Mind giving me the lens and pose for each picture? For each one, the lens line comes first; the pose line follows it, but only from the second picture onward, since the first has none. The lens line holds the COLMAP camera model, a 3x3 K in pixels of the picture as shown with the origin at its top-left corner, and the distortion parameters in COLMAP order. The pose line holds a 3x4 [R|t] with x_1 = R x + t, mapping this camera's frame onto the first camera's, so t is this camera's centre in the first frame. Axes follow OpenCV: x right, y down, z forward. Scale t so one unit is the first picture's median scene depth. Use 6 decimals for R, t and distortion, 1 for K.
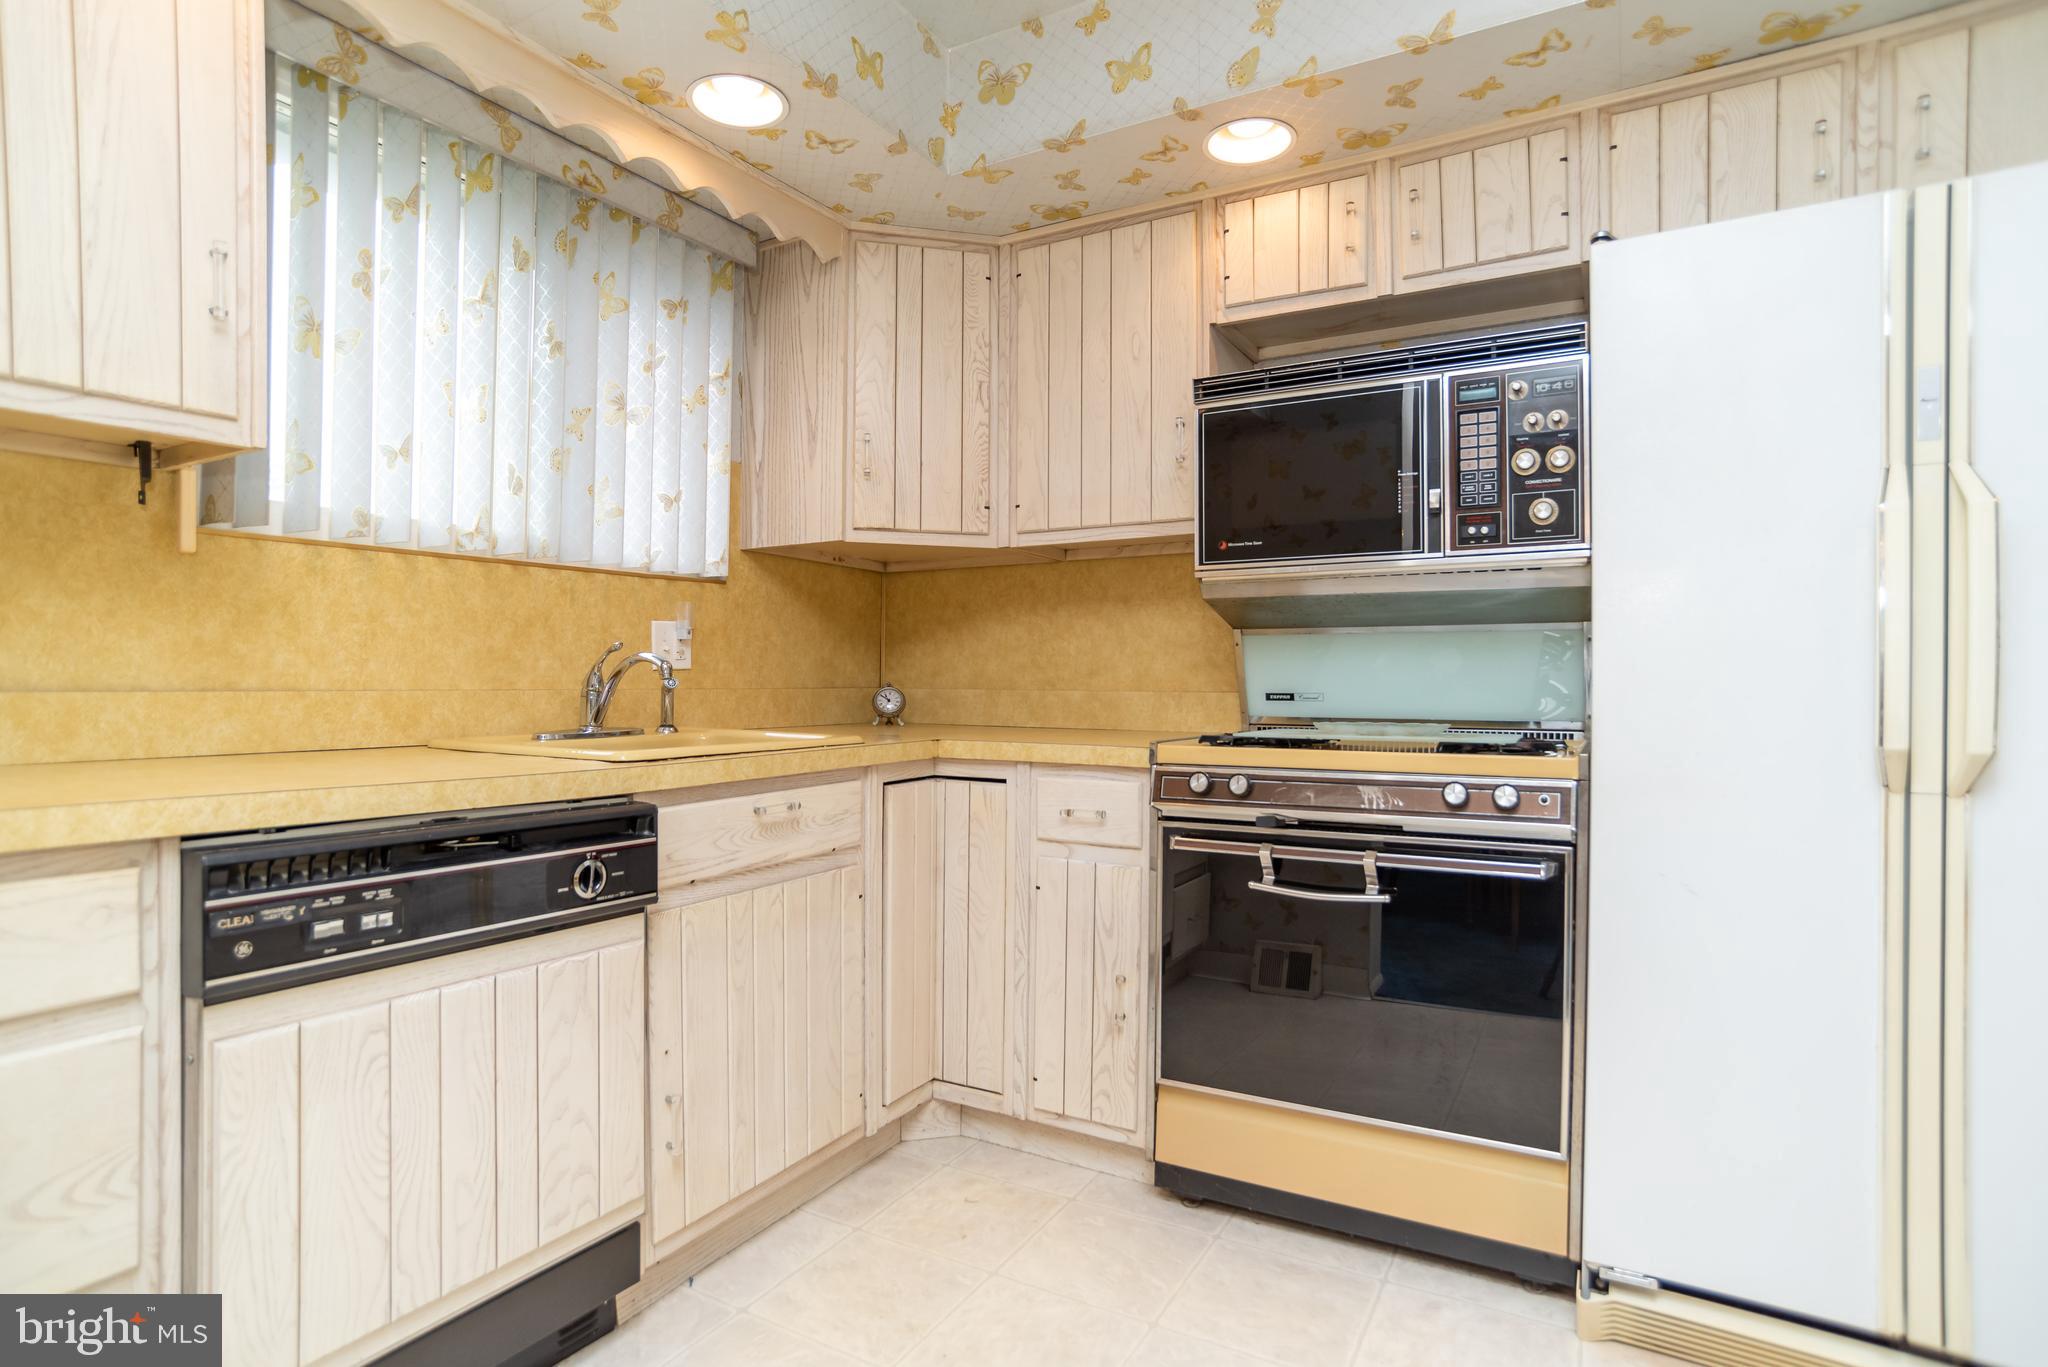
lens RADIAL K [[1051.5, 0, 1079.2], [0, 1051.5, 680.3], [0, 0, 1]] dist [-0.066329, 0.032655]
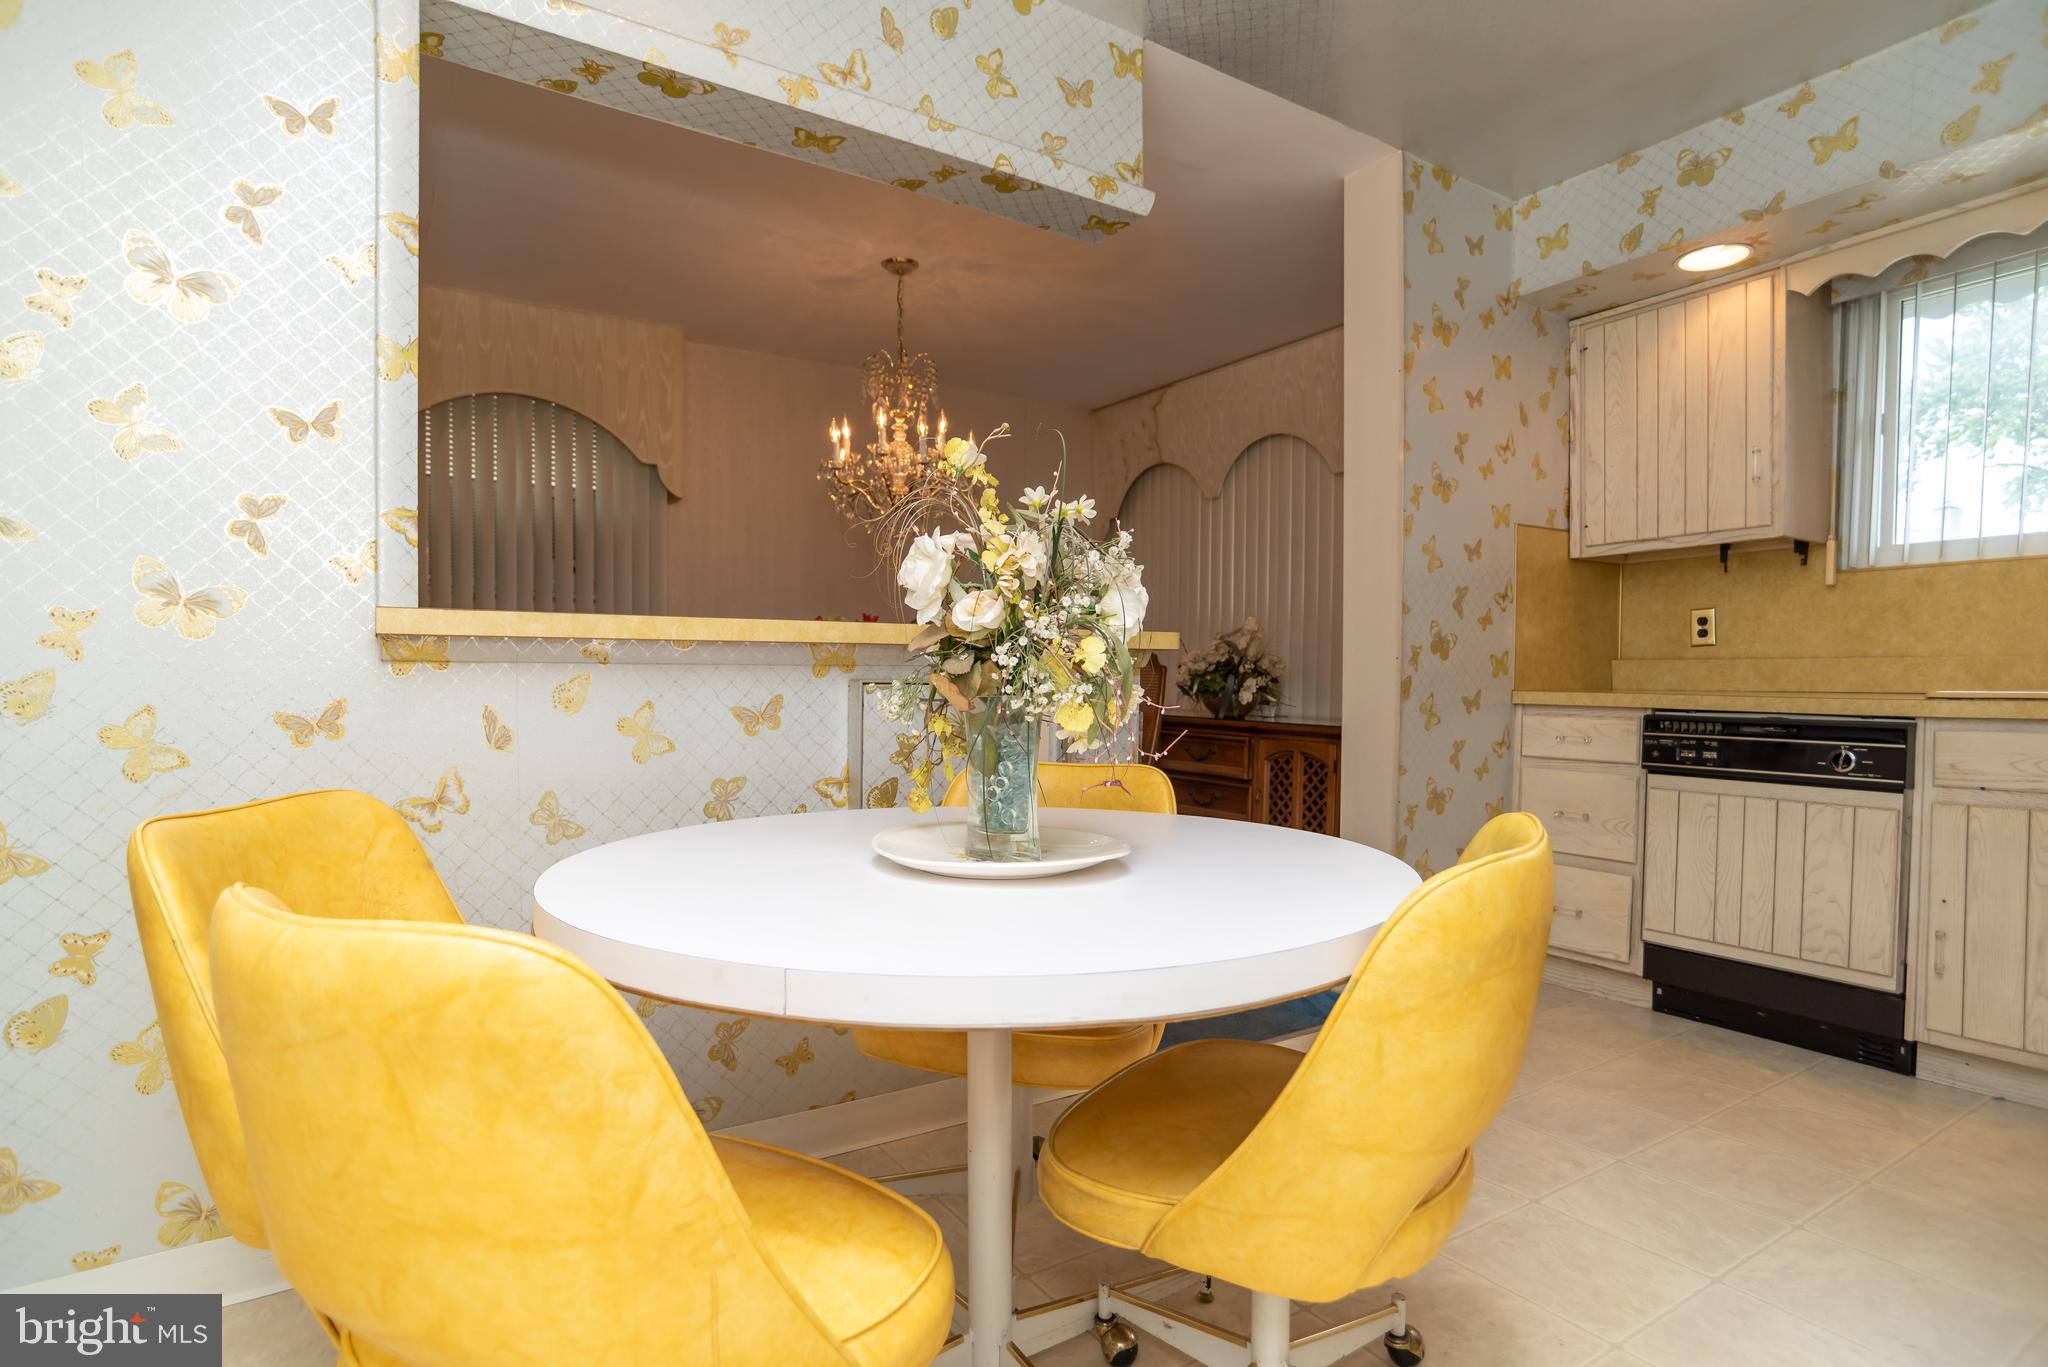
lens RADIAL K [[1051.5, 0, 1022.8], [0, 1051.5, 689.4], [0, 0, 1]] dist [-0.066329, 0.032655]
pose [[-0.440600, 0.005452, -0.897687, 1.500574], [0.000641, 0.999983, 0.005758, 0.058032], [0.897703, 0.001962, -0.440596, 0.481514]]
